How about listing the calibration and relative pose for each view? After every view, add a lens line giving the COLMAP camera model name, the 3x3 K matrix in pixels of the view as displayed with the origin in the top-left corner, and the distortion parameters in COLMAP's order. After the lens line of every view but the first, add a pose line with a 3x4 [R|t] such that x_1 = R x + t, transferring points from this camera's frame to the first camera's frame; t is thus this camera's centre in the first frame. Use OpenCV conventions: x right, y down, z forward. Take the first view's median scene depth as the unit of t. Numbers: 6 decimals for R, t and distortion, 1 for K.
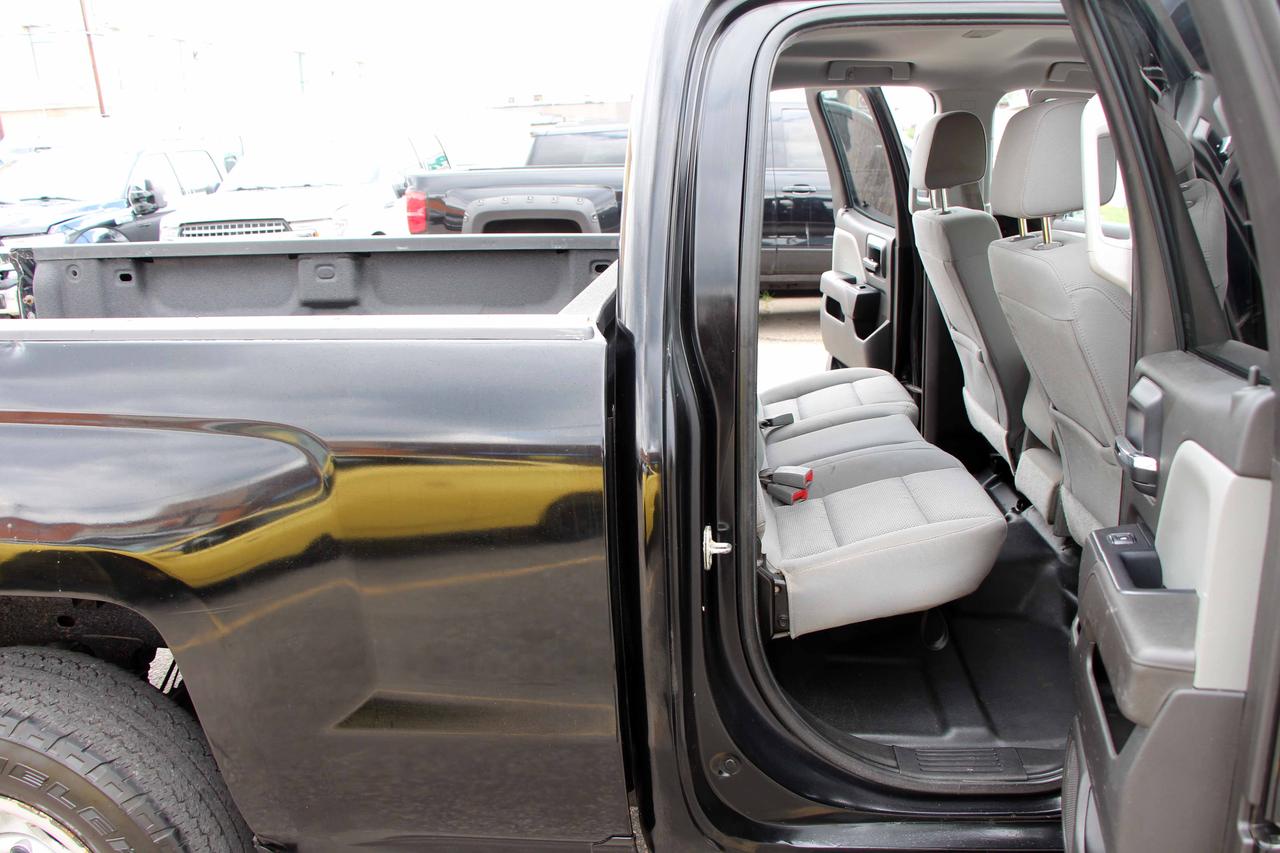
lens RADIAL K [[1064.0, 0, 642.3], [0, 1064.0, 427.8], [0, 0, 1]] dist [-0.168234, 0.144908]
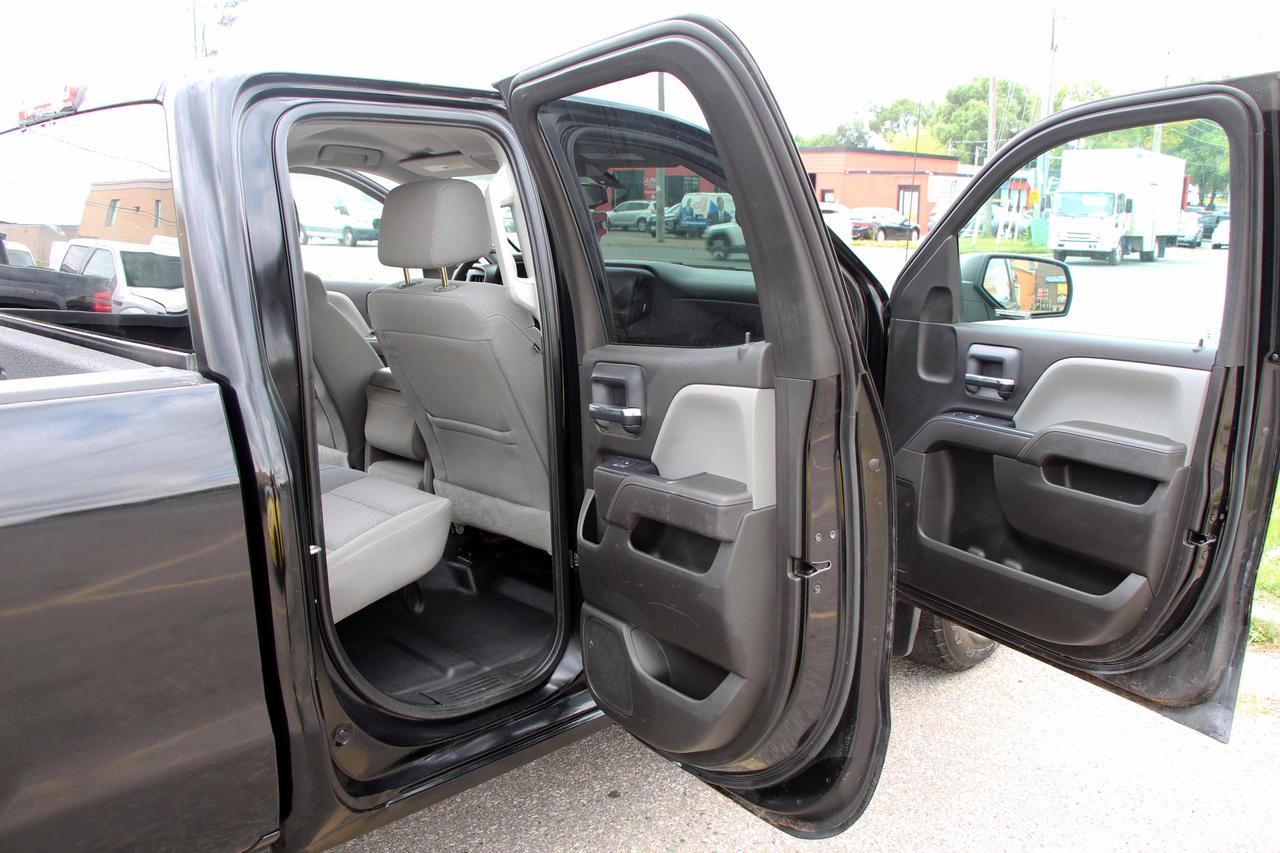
lens RADIAL K [[1064.0, 0, 648.4], [0, 1064.0, 423.1], [0, 0, 1]] dist [-0.168234, 0.144908]
pose [[0.643886, -0.125098, 0.754826, -0.513254], [0.177313, 0.984083, 0.011841, 0.025518], [-0.744292, 0.126216, 0.655819, -0.057696]]
